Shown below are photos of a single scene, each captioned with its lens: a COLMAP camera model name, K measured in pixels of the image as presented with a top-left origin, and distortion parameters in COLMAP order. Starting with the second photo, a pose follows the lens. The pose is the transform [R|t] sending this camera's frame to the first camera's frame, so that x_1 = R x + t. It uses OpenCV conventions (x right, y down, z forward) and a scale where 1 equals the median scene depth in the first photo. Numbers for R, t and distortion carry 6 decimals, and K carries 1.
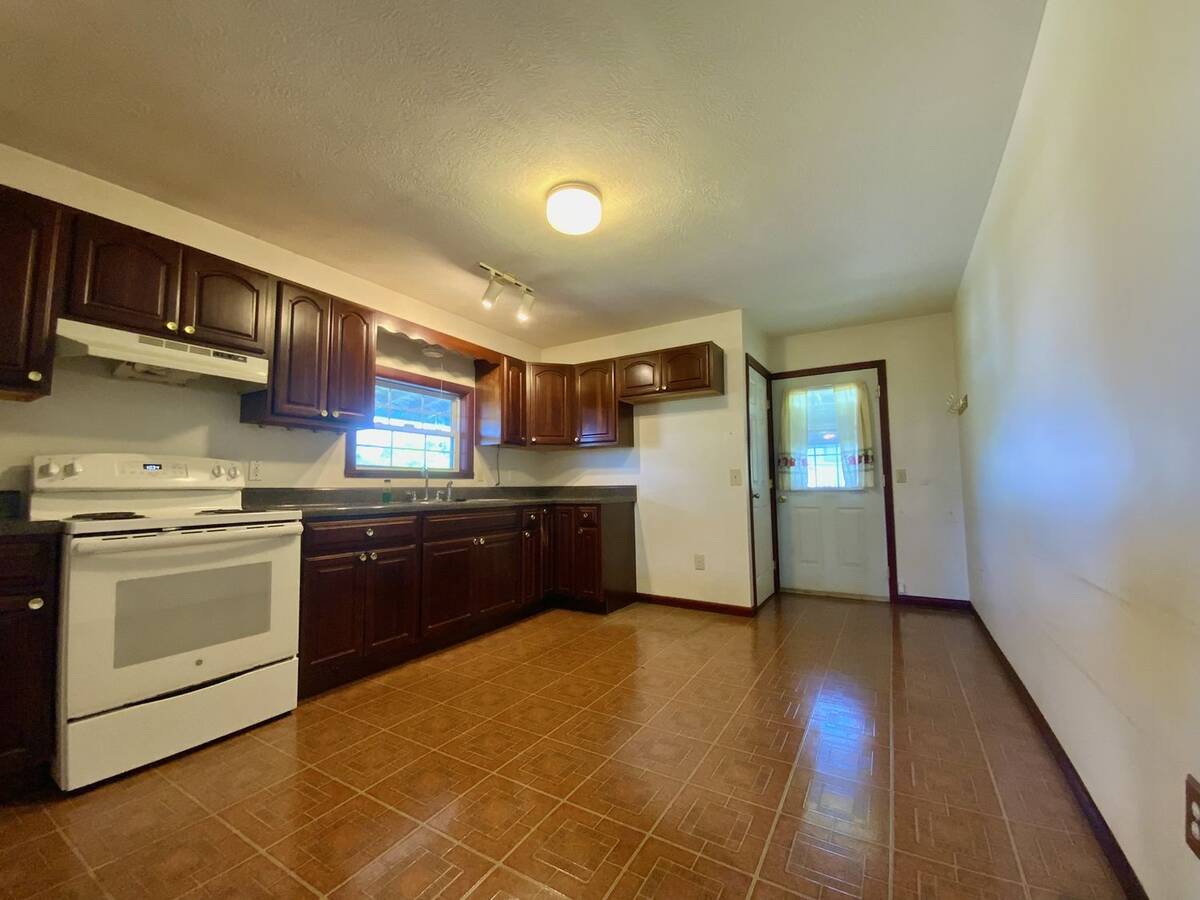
lens RADIAL K [[484.4, 0, 597.0], [0, 484.4, 453.2], [0, 0, 1]] dist [0.012141, -0.012720]
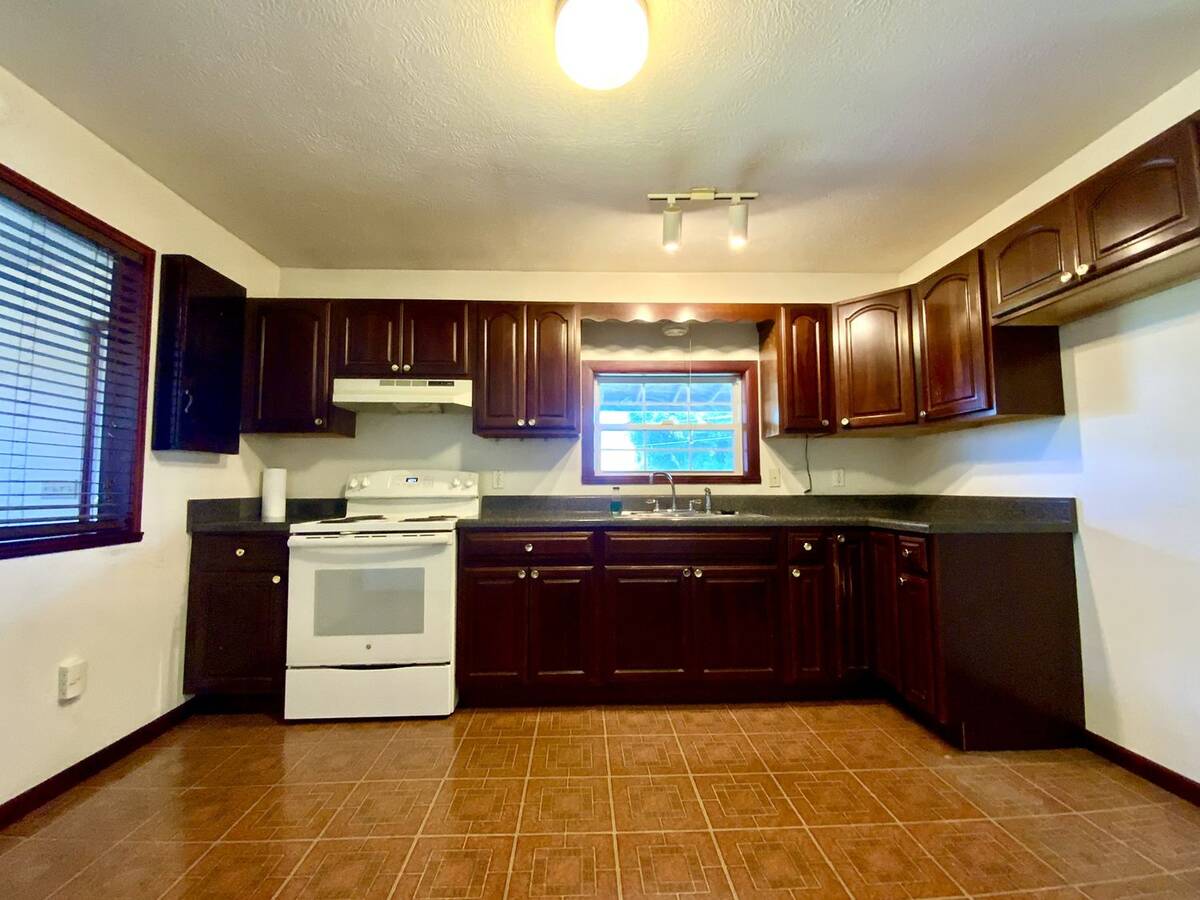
lens RADIAL K [[503.0, 0, 597.3], [0, 503.0, 452.4], [0, 0, 1]] dist [0.002503, -0.004084]
pose [[0.546475, -0.053143, -0.835788, 0.333984], [0.059092, 0.997944, -0.024817, 0.012543], [0.835388, -0.035826, 0.548492, 0.497611]]
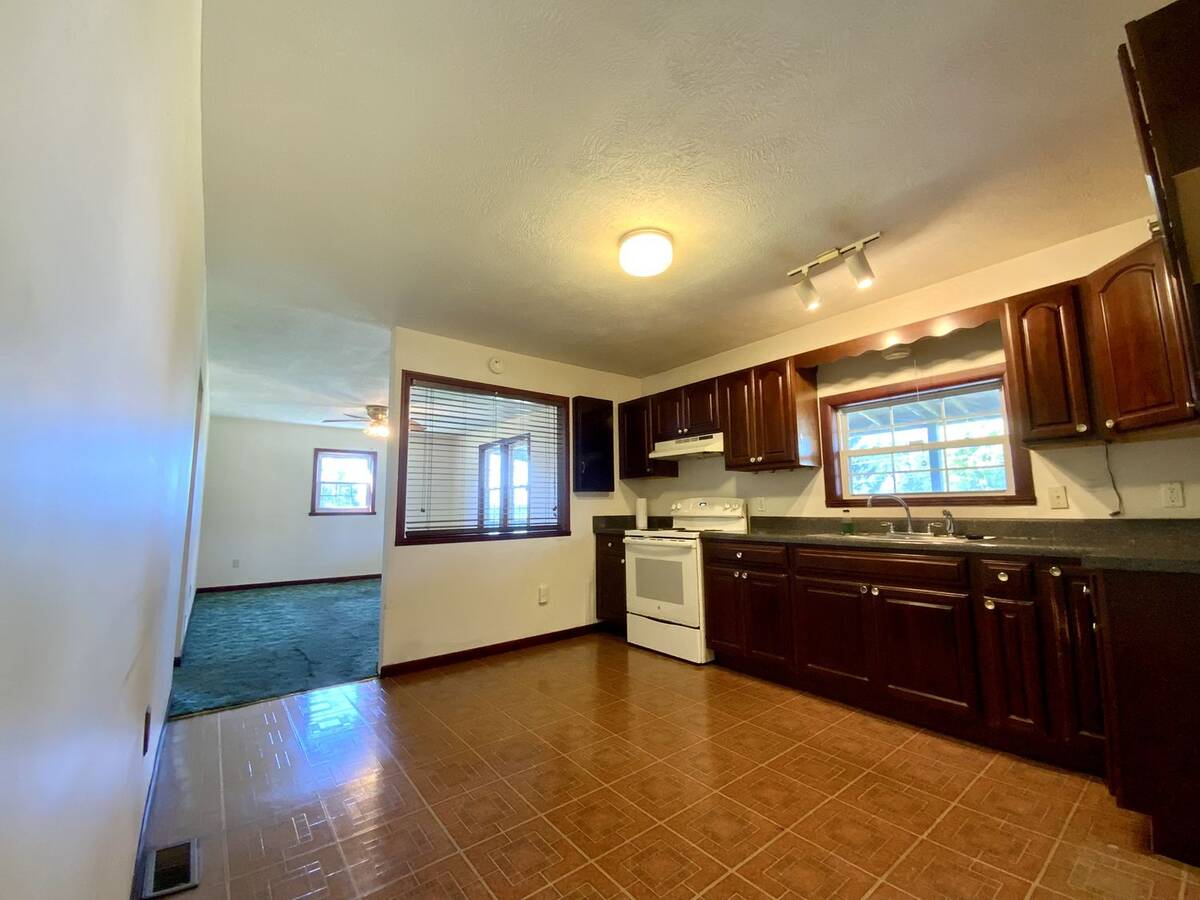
lens RADIAL K [[484.4, 0, 599.7], [0, 484.4, 450.0], [0, 0, 1]] dist [0.012141, -0.012720]
pose [[-0.357242, -0.105980, -0.927980, 0.698280], [0.074713, 0.987116, -0.141495, 0.039663], [0.931019, -0.119880, -0.344721, 0.938039]]
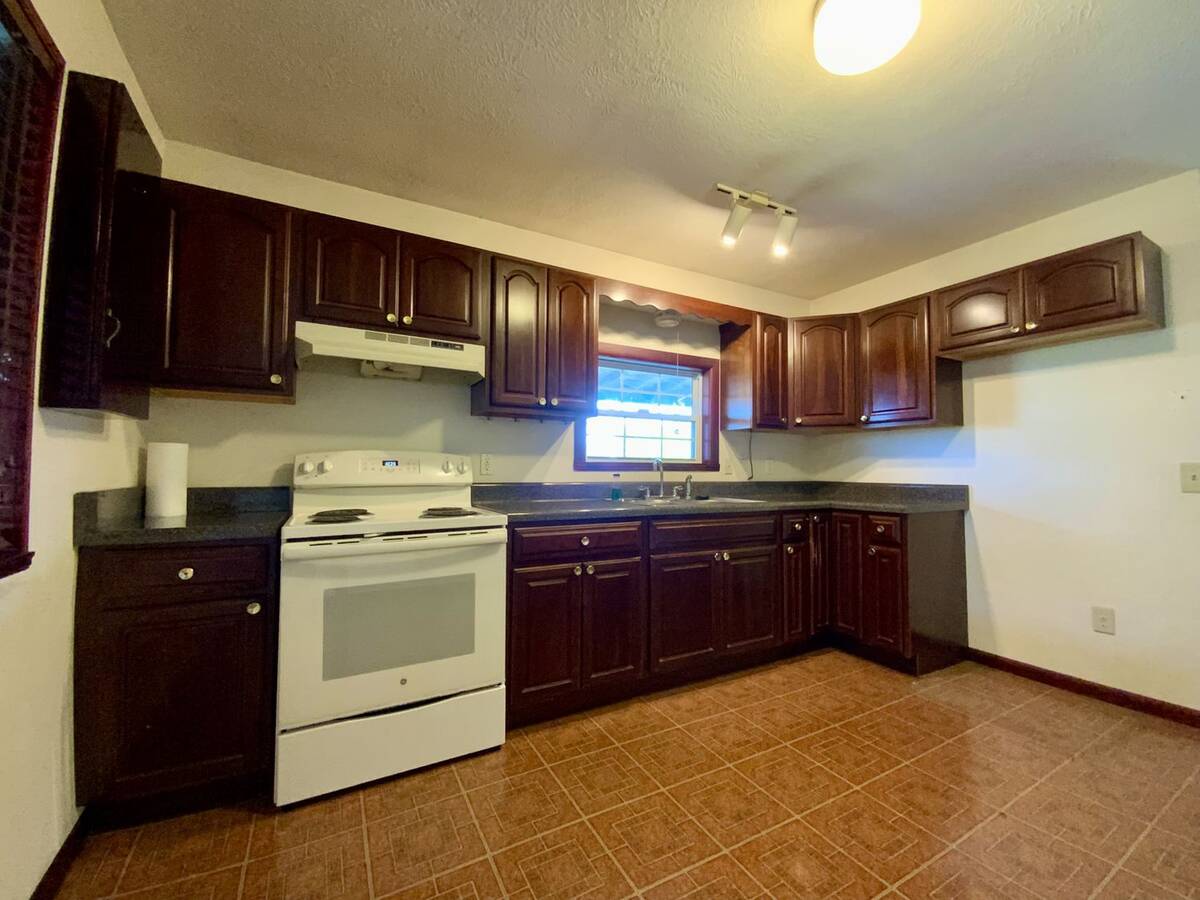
lens RADIAL K [[484.4, 0, 596.3], [0, 484.4, 451.8], [0, 0, 1]] dist [0.012141, -0.012720]
pose [[0.862383, -0.004147, -0.506240, -0.026710], [0.022180, 0.999316, 0.029597, -0.011712], [0.505771, -0.036752, 0.861885, 0.253343]]
